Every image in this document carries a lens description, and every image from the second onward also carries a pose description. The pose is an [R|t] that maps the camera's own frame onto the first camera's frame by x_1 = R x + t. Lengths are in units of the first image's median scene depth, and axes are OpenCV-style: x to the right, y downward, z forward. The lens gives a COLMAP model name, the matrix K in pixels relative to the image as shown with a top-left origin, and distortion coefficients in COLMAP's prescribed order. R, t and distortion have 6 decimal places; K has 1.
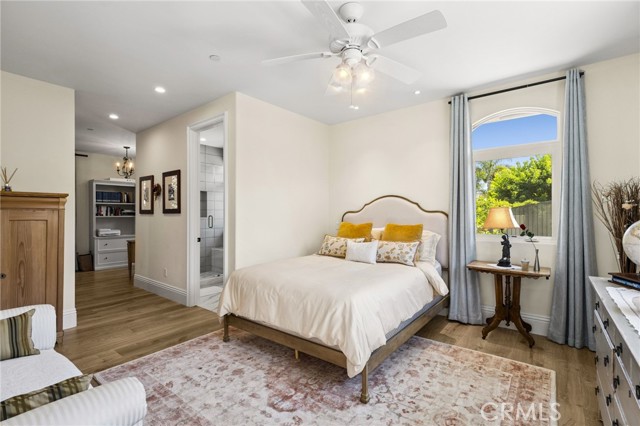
lens RADIAL K [[297.0, 0, 325.7], [0, 297.0, 211.6], [0, 0, 1]] dist [-0.000151, -0.001005]
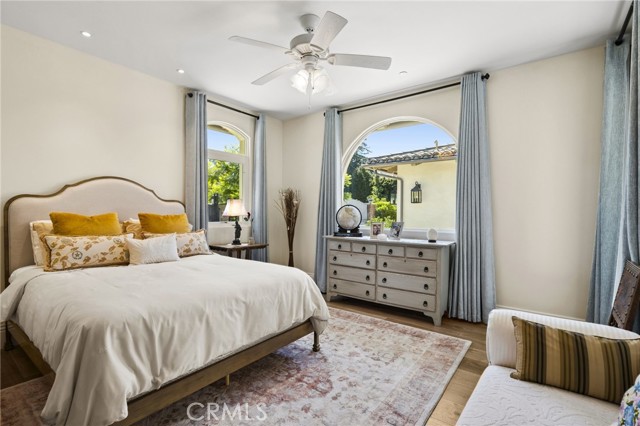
lens RADIAL K [[297.0, 0, 322.1], [0, 297.0, 215.8], [0, 0, 1]] dist [-0.000151, -0.001005]
pose [[-0.005148, -0.011145, 0.999925, -0.745497], [-0.018030, 0.999776, 0.011051, 0.036951], [-0.999824, -0.017972, -0.005347, 0.661416]]
